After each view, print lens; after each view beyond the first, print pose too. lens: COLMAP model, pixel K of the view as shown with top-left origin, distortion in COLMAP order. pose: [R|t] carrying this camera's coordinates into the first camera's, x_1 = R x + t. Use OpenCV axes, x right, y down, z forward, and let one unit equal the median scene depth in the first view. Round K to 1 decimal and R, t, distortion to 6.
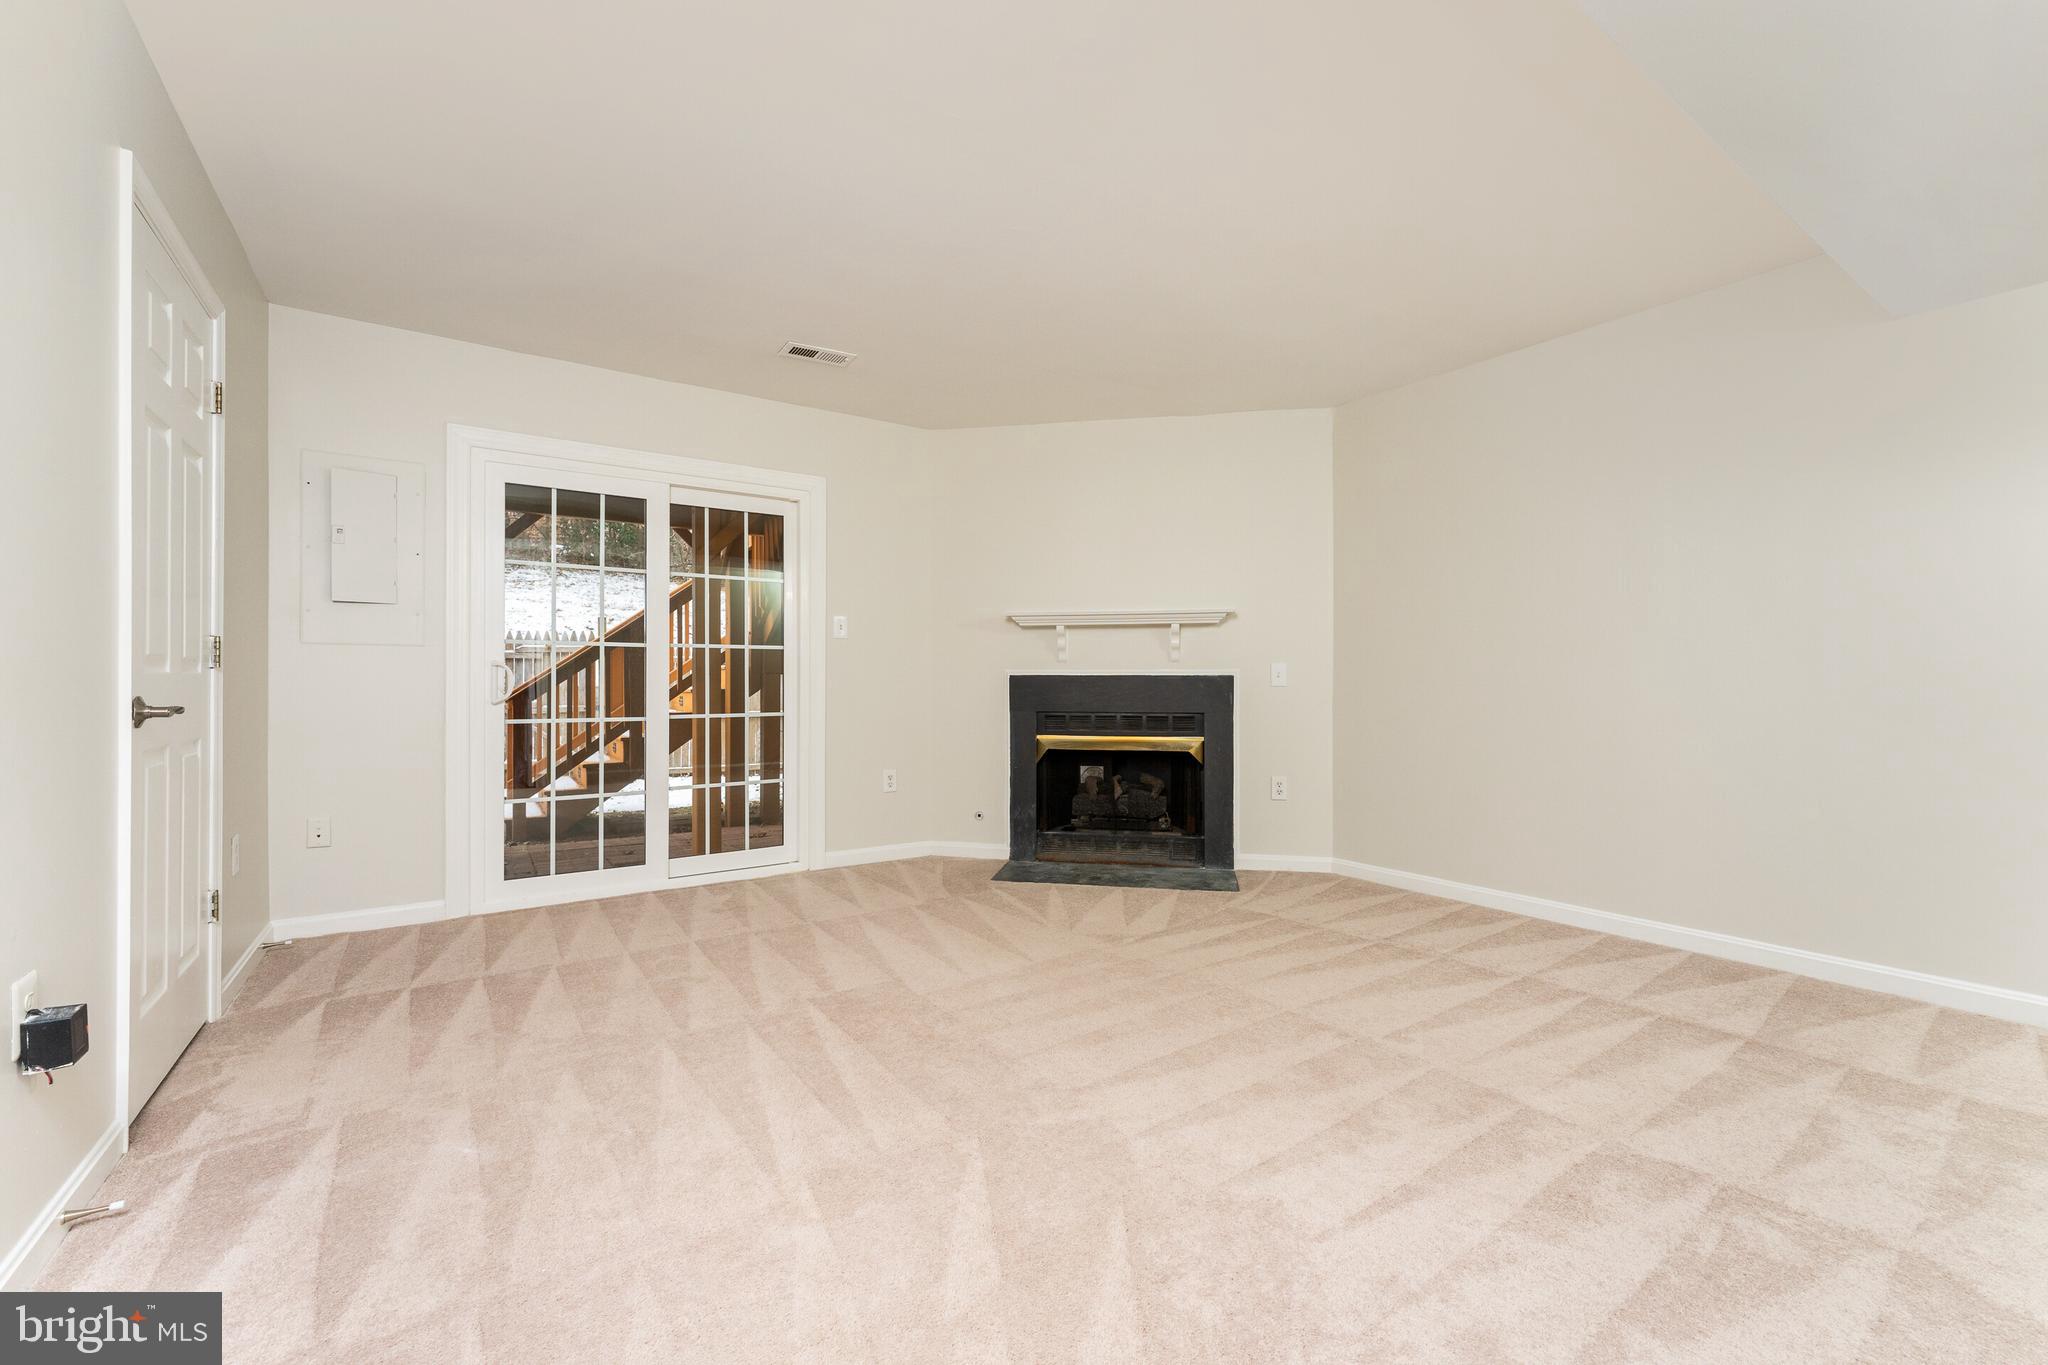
lens RADIAL K [[841.2, 0, 1016.9], [0, 841.2, 683.6], [0, 0, 1]] dist [-0.000619, 0.000188]
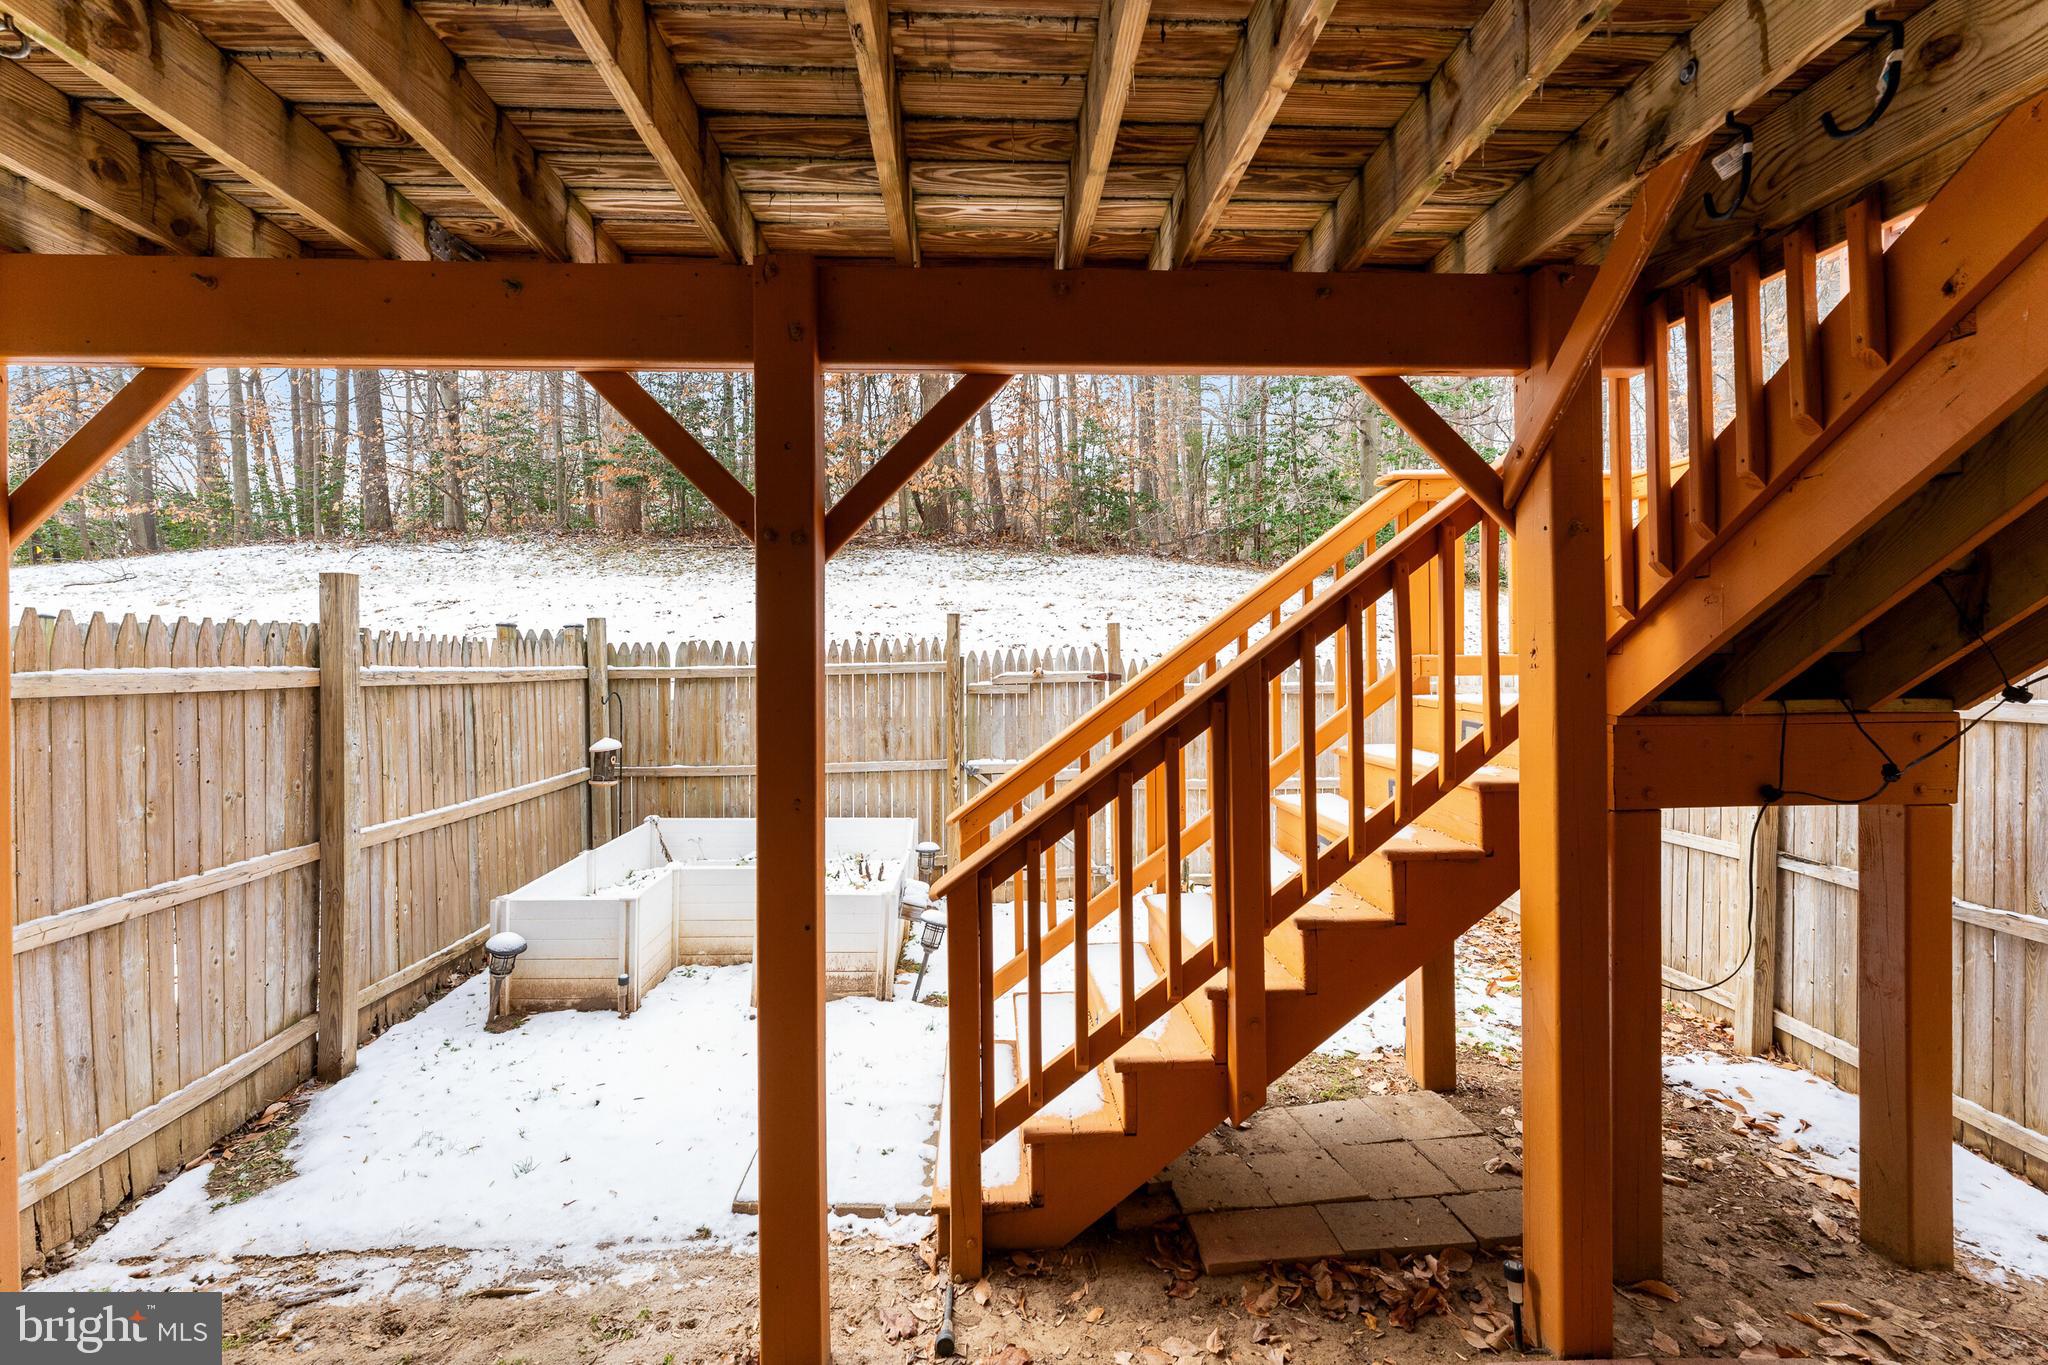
lens RADIAL K [[841.2, 0, 1022.0], [0, 841.2, 670.9], [0, 0, 1]] dist [-0.000619, 0.000188]
pose [[0.861316, -0.003609, -0.508056, -0.249206], [0.011770, 0.999848, 0.012852, -0.054423], [0.507933, -0.017050, 0.861228, 0.456391]]
